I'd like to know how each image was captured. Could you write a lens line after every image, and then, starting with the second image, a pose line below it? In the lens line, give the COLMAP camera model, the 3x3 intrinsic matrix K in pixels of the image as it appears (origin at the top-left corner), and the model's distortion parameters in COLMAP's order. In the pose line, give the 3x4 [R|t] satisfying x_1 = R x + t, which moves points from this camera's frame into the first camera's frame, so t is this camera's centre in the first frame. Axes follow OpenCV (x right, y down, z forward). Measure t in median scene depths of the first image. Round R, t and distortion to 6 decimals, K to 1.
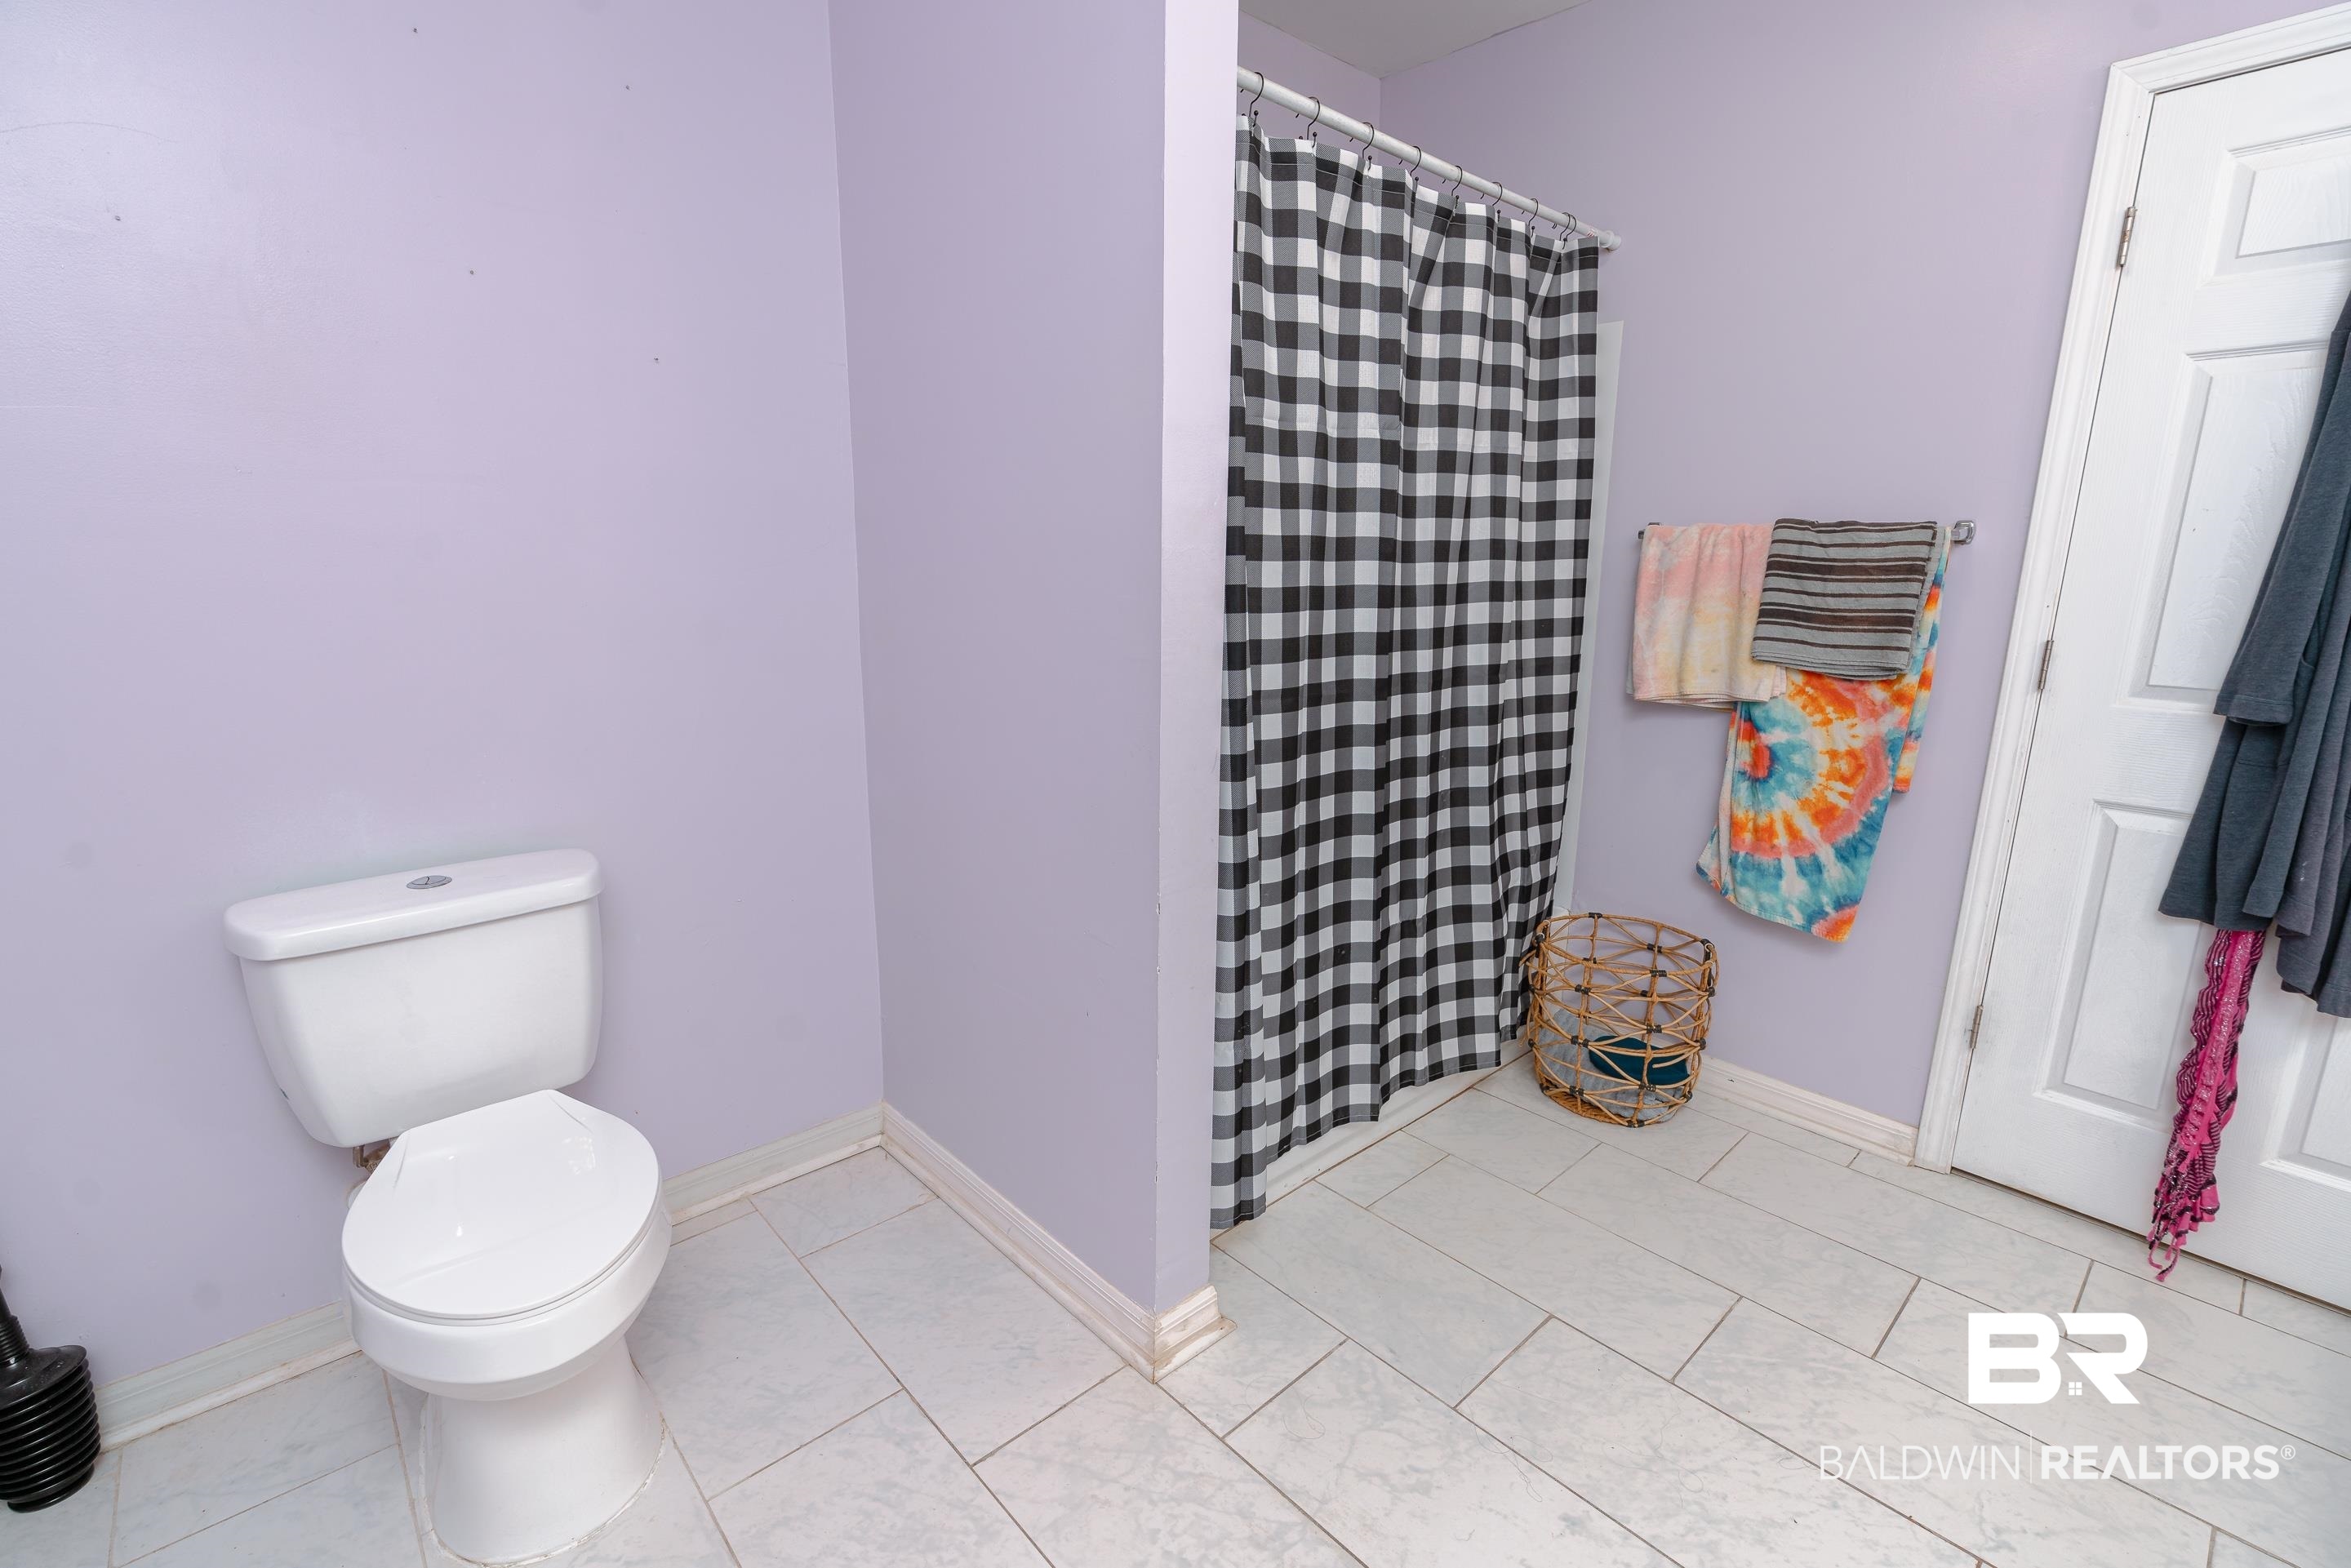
lens RADIAL K [[1046.3, 0, 1175.5], [0, 1046.3, 784.0], [0, 0, 1]] dist [-0.011125, 0.004733]
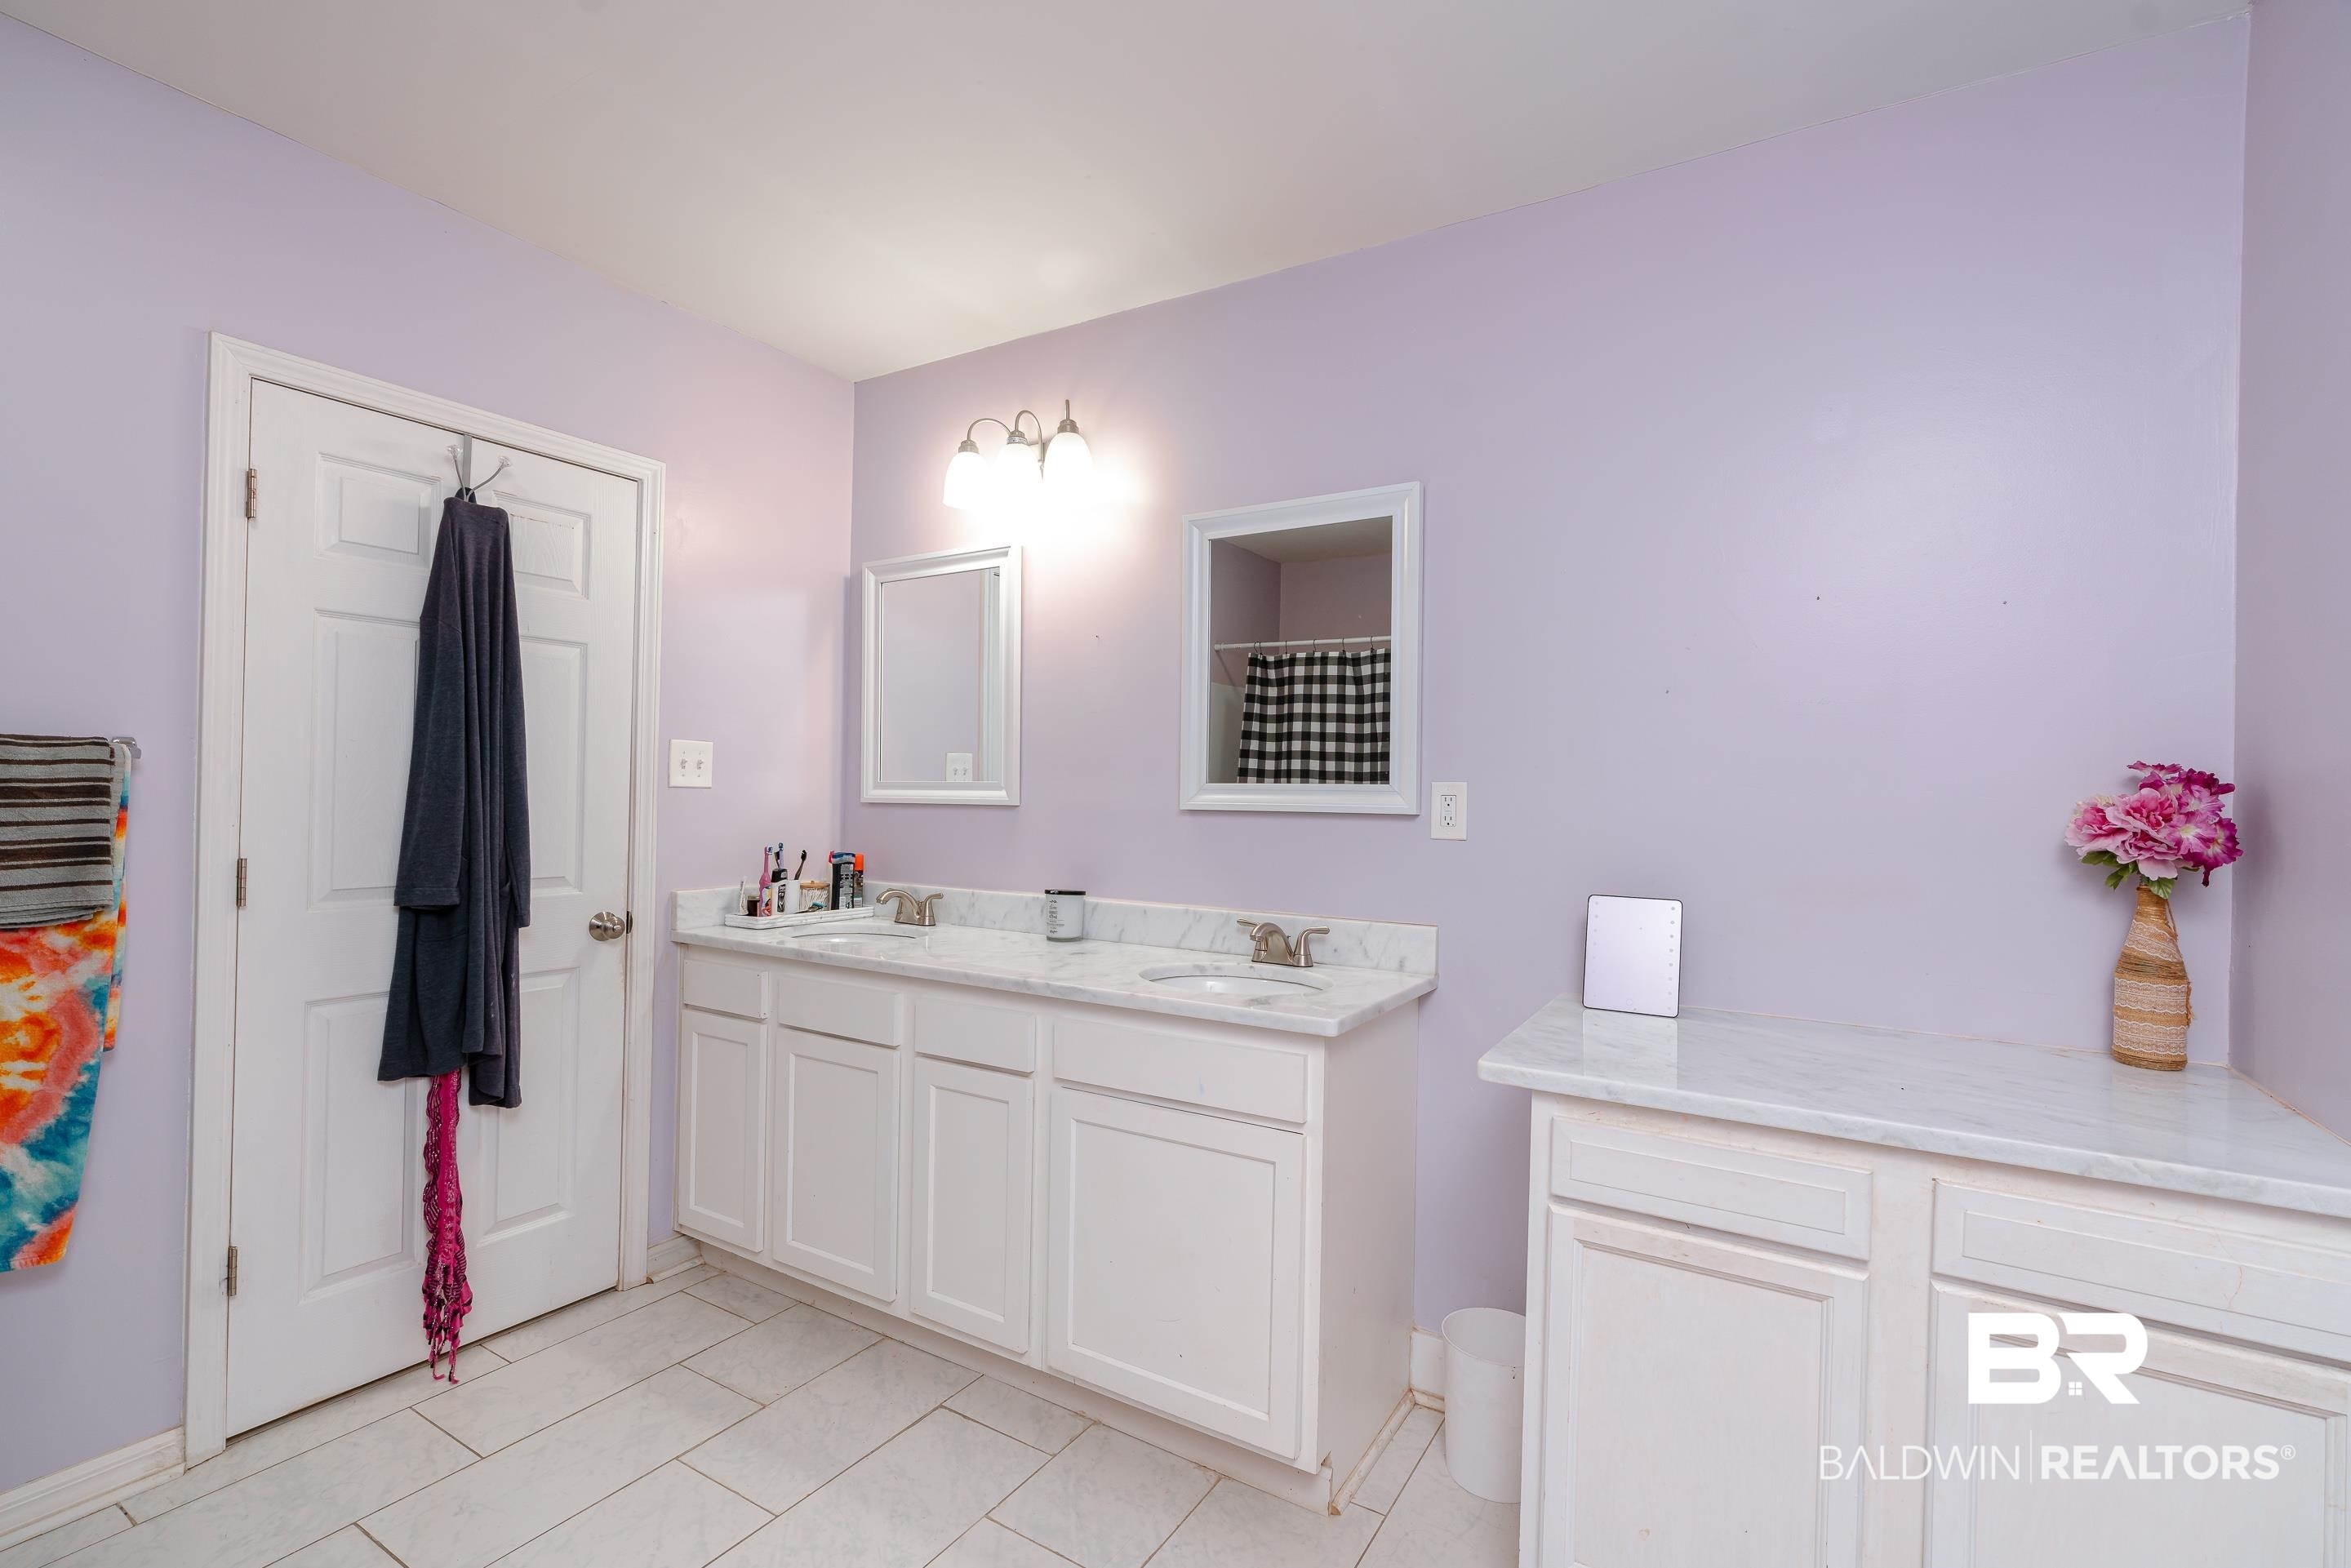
lens RADIAL K [[1046.3, 0, 1175.5], [0, 1046.3, 784.0], [0, 0, 1]] dist [-0.011125, 0.004733]
pose [[-0.295559, -0.004548, 0.955314, -0.378837], [0.186520, 0.980469, 0.062374, -0.097905], [-0.936939, 0.196620, -0.288938, 0.406294]]
